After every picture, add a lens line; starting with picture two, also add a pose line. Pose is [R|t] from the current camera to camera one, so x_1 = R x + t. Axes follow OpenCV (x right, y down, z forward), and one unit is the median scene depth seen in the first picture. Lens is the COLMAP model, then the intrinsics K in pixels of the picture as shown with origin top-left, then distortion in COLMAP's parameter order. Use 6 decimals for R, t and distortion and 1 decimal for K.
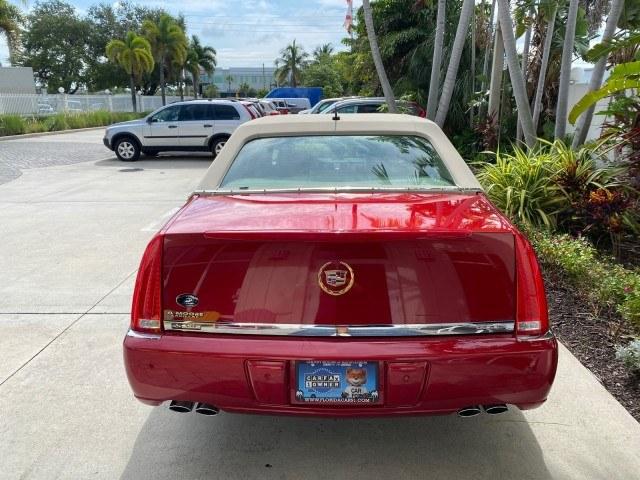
lens RADIAL K [[488.4, 0, 316.8], [0, 488.4, 238.4], [0, 0, 1]] dist [0.010723, -0.013071]
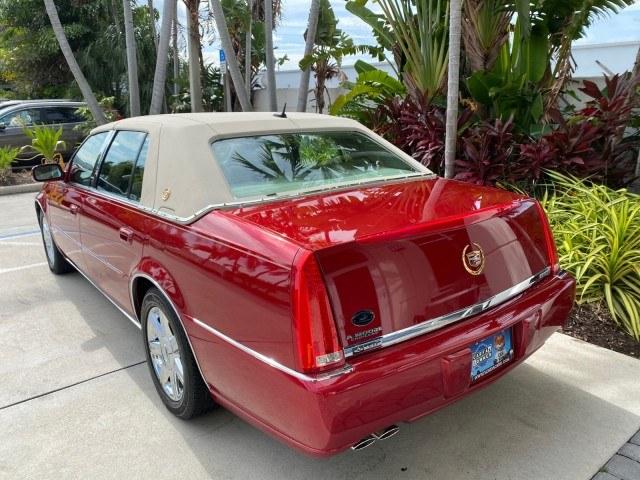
lens RADIAL K [[488.4, 0, 318.1], [0, 488.4, 240.7], [0, 0, 1]] dist [0.010723, -0.013071]
pose [[0.761216, -0.167839, 0.626403, -0.112077], [0.171241, 0.983666, 0.055469, -0.009648], [-0.625482, 0.065042, 0.777523, 0.047241]]
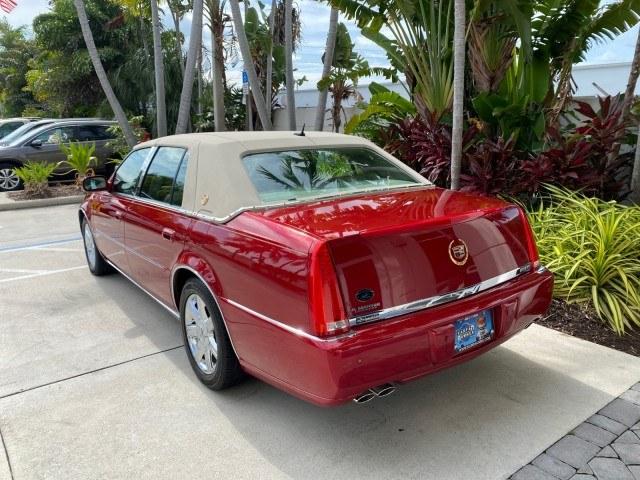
lens RADIAL K [[488.4, 0, 318.5], [0, 488.4, 241.7], [0, 0, 1]] dist [0.010723, -0.013071]
pose [[0.783347, -0.141984, 0.605151, -0.130722], [0.164427, 0.986215, 0.018546, -0.004034], [-0.599442, 0.084976, 0.795895, 0.023426]]
